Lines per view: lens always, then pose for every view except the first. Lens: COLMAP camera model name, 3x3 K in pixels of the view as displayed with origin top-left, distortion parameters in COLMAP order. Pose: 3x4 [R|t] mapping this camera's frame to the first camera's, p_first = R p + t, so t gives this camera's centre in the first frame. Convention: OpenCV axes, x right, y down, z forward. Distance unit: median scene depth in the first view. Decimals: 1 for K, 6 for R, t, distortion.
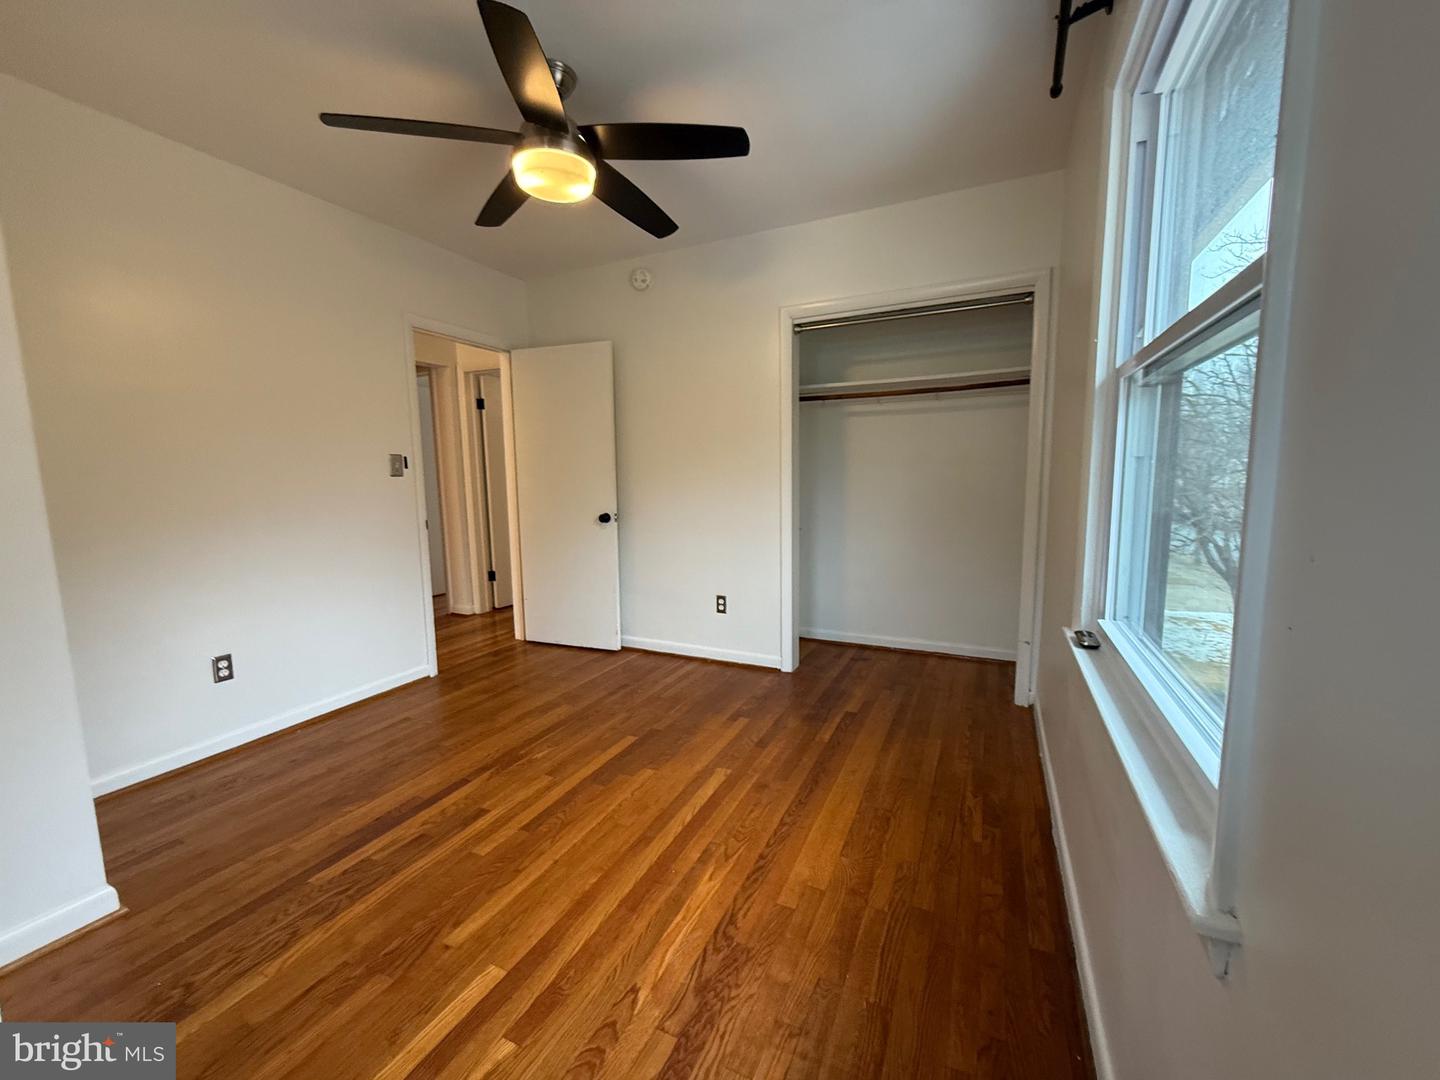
lens RADIAL K [[565.8, 0, 722.5], [0, 565.8, 545.5], [0, 0, 1]] dist [0.000819, -0.000104]
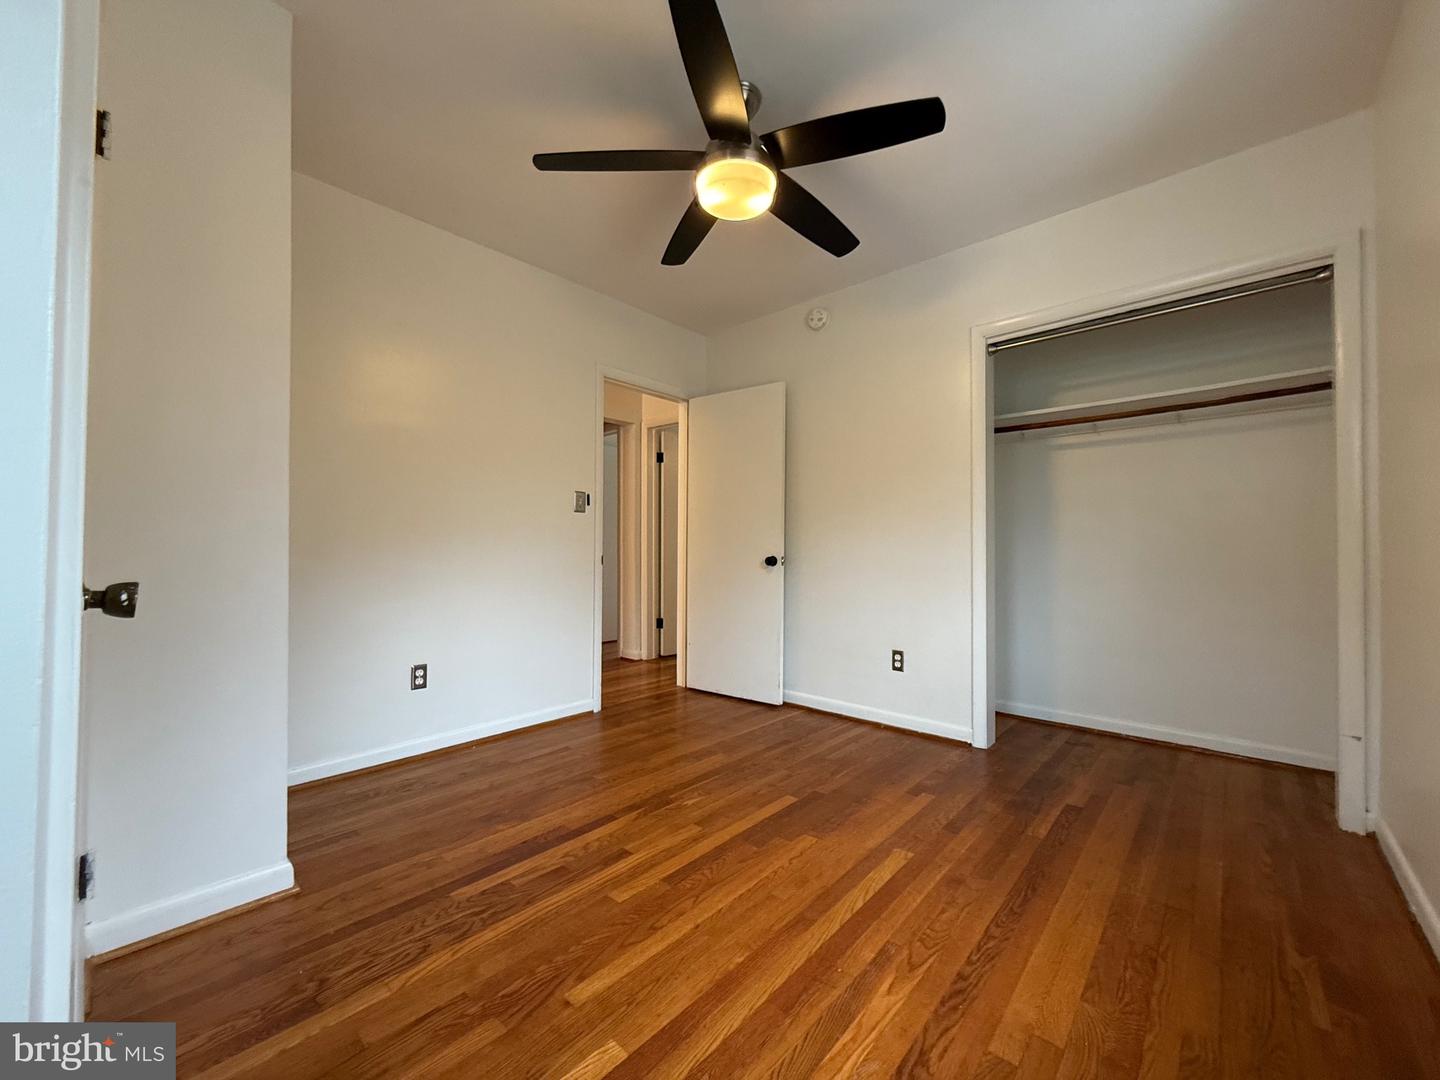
lens RADIAL K [[565.8, 0, 726.2], [0, 565.8, 547.4], [0, 0, 1]] dist [0.000819, -0.000104]
pose [[0.959082, 0.014119, -0.282776, -0.018004], [-0.050373, 0.991331, -0.121351, 0.076035], [0.278611, 0.130630, 0.951479, 0.105580]]
